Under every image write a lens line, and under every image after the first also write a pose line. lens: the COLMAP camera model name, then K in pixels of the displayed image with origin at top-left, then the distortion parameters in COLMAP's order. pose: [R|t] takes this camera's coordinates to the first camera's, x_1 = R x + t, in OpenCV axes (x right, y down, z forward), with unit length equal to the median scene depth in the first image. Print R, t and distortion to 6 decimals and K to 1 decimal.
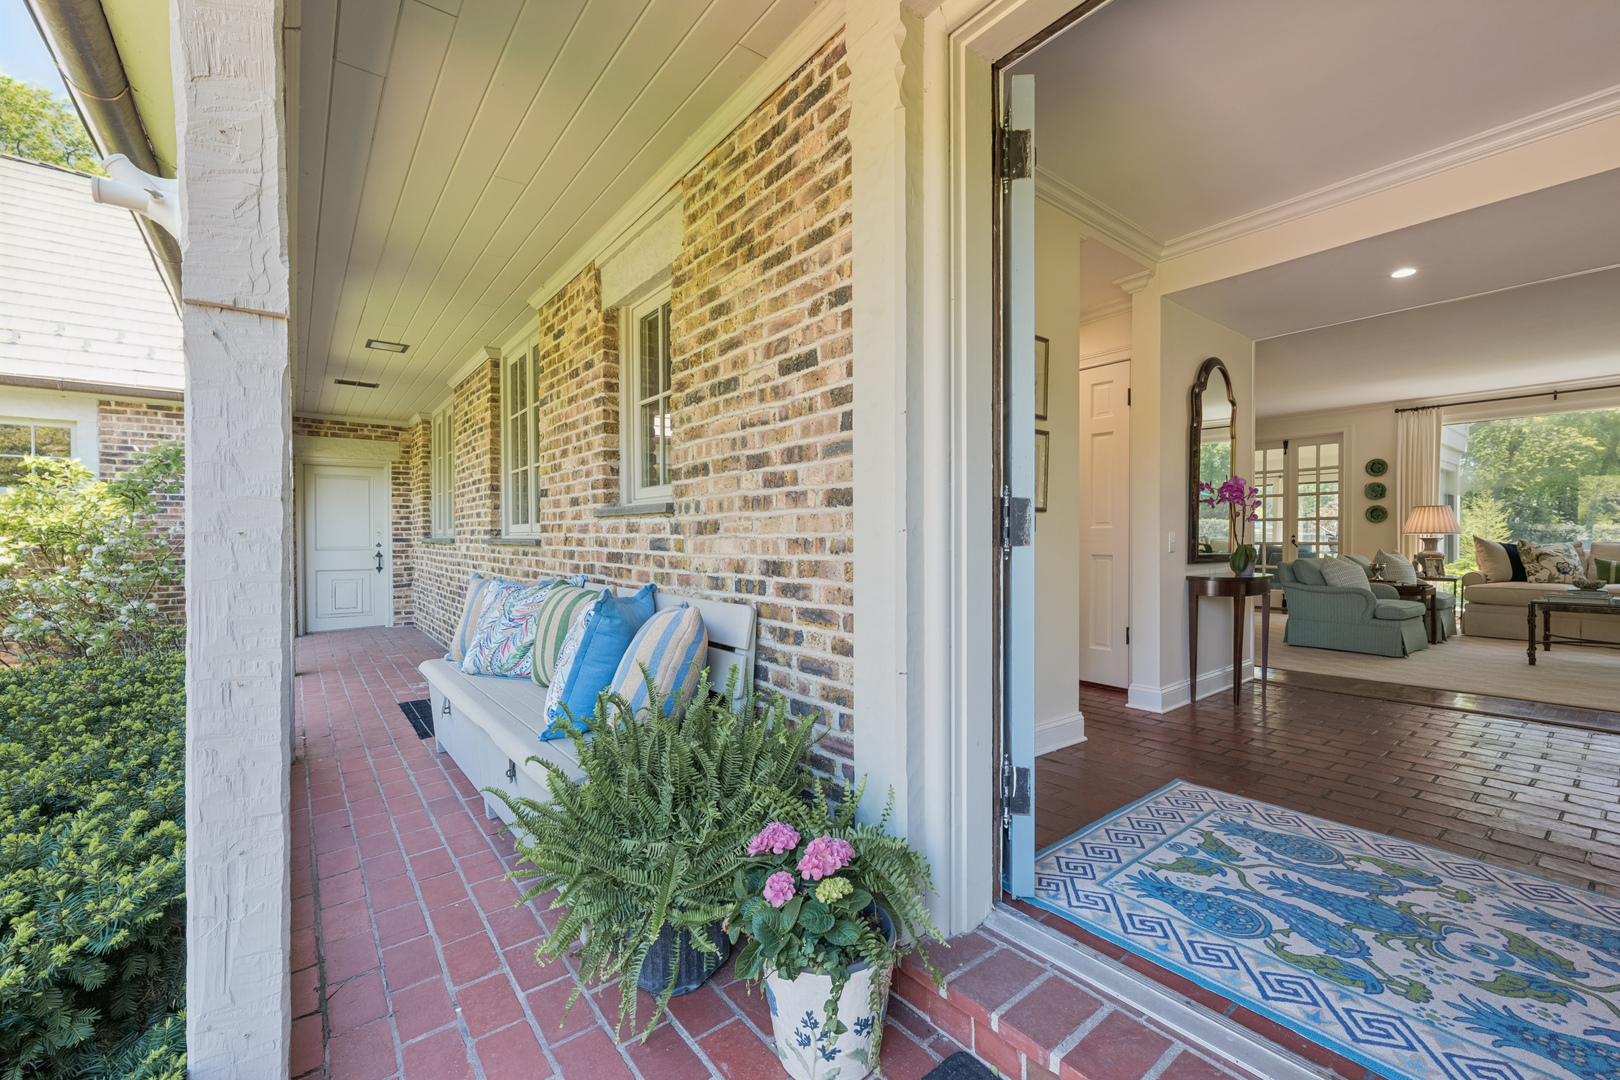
lens RADIAL K [[693.4, 0, 805.4], [0, 693.4, 543.4], [0, 0, 1]] dist [0.004401, 0.001169]
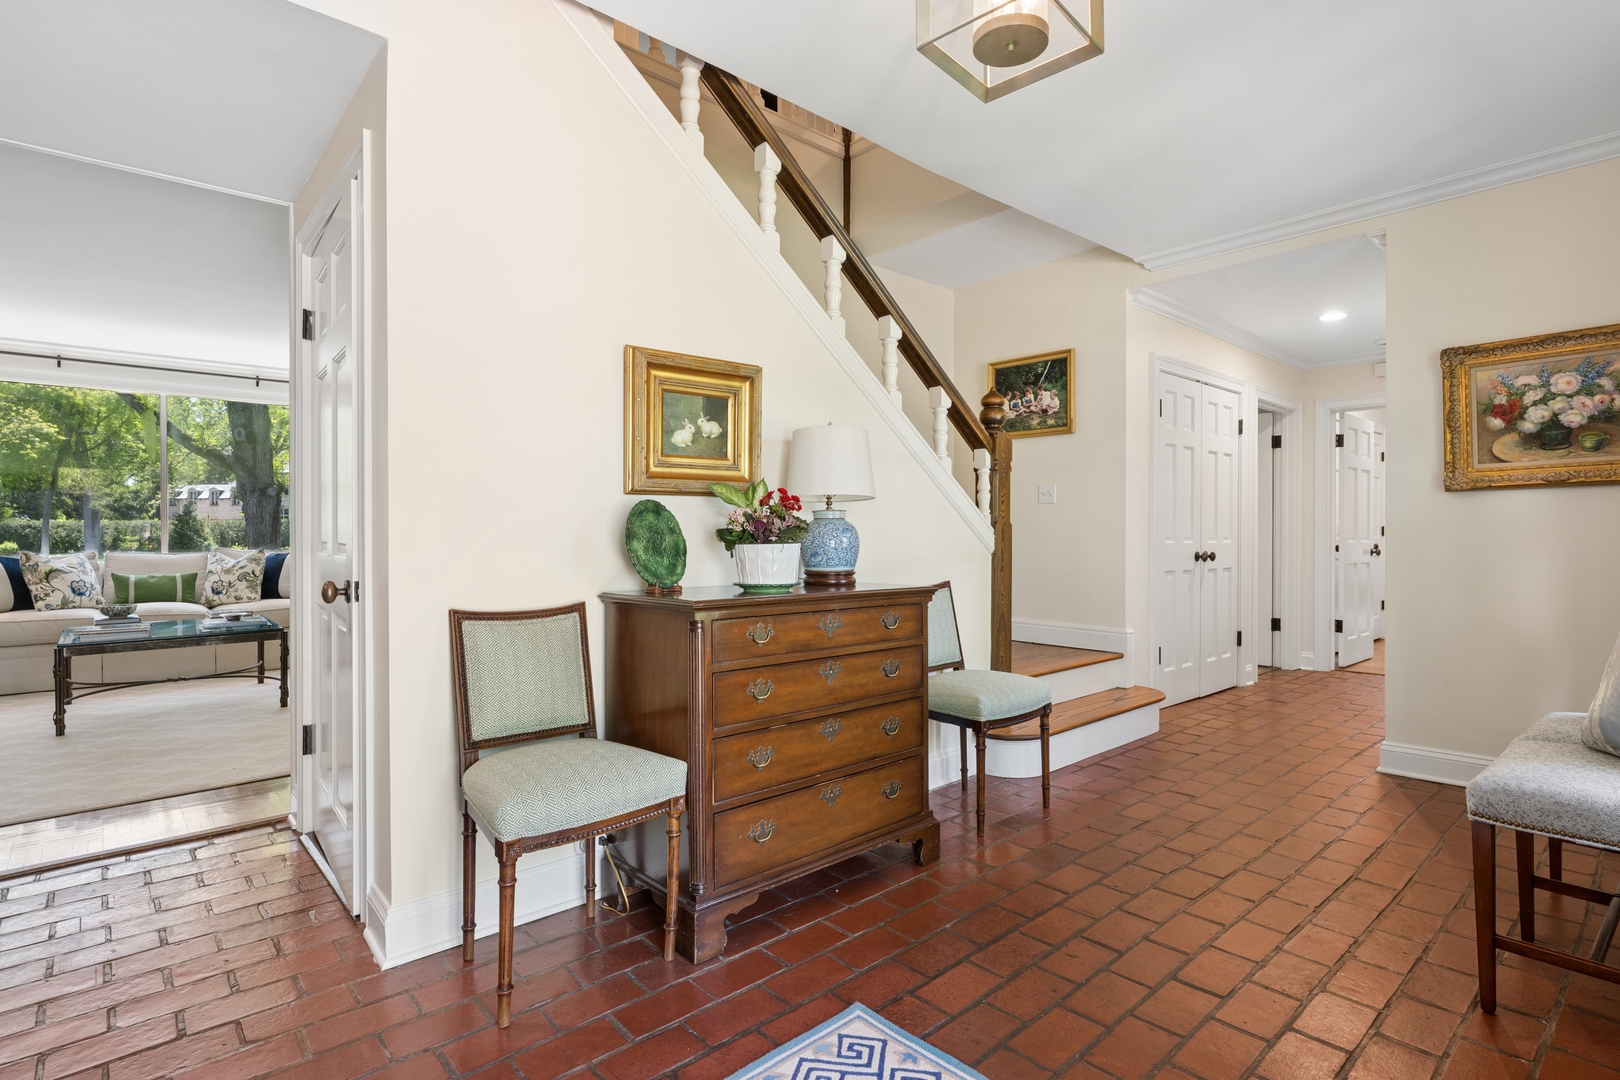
lens RADIAL K [[796.3, 0, 816.9], [0, 796.3, 534.7], [0, 0, 1]] dist [0.005441, 0.000529]
pose [[-0.046039, -0.003579, 0.998933, 0.495397], [0.007485, 0.999964, 0.003928, -0.061308], [-0.998912, 0.007658, -0.046011, 0.672379]]
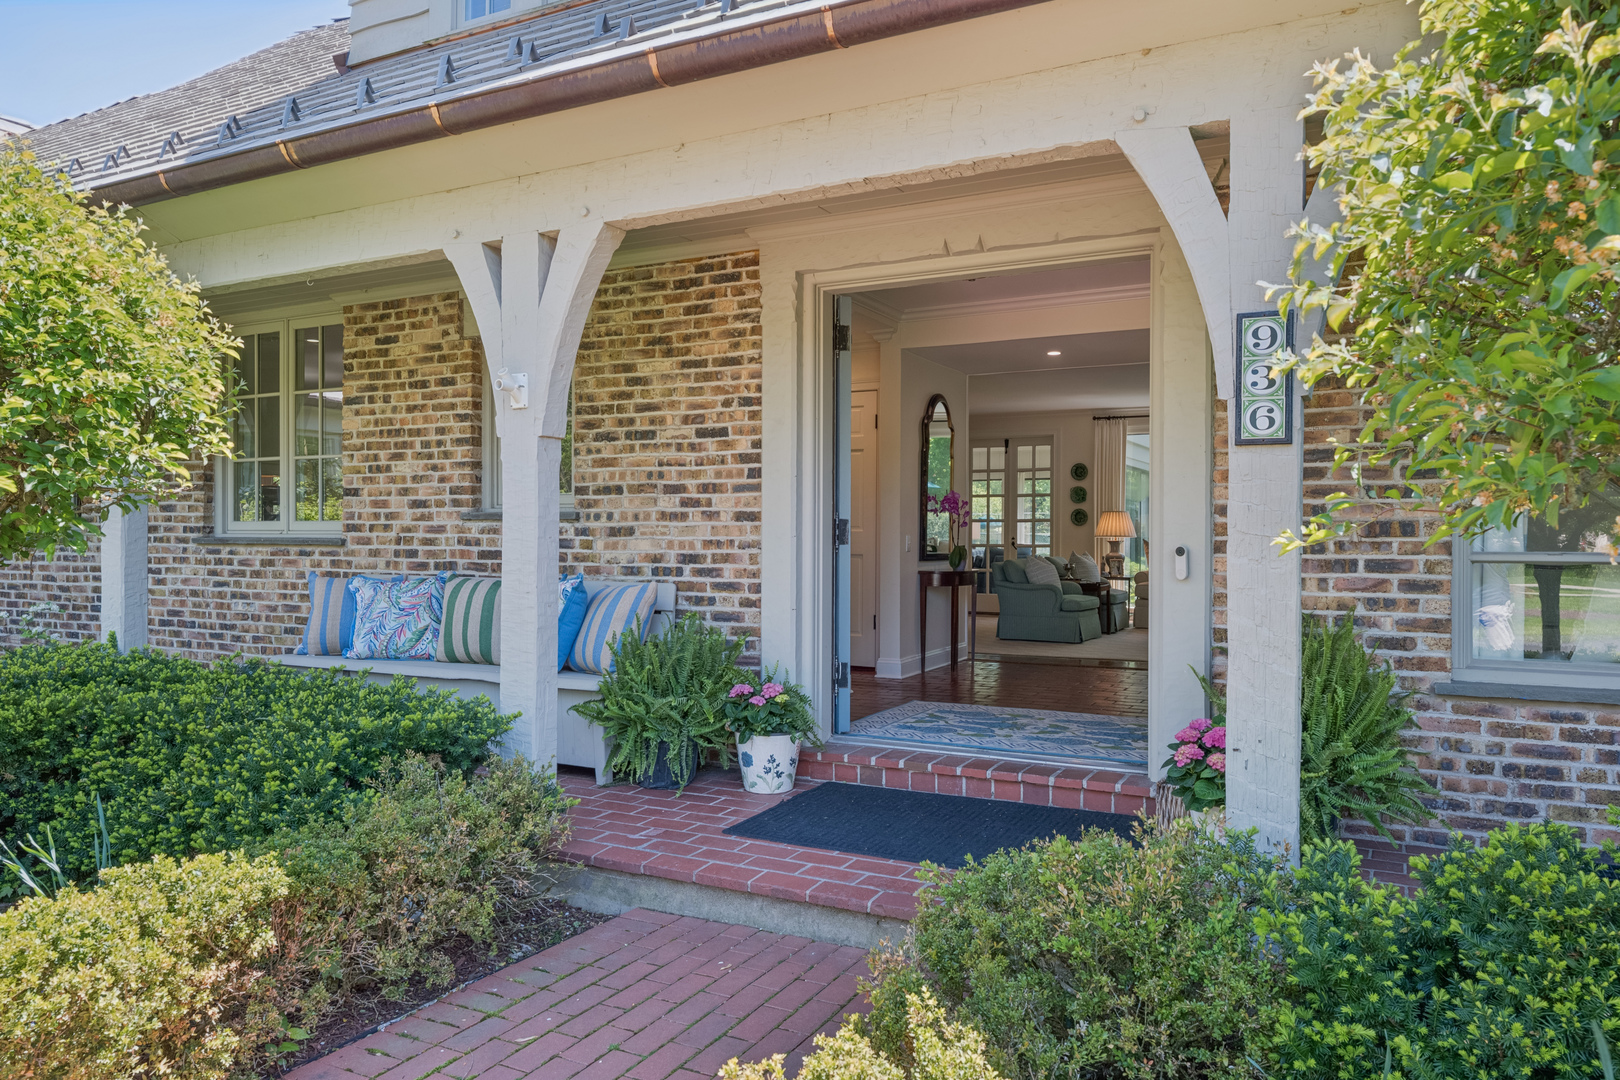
lens RADIAL K [[1082.6, 0, 811.5], [0, 1082.6, 540.0], [0, 0, 1]] dist [0.003864, 0.000101]
pose [[0.917865, 0.004668, 0.396866, -0.722188], [-0.002608, 0.999980, -0.005730, 0.006281], [-0.396885, 0.004224, 0.917859, -1.280563]]
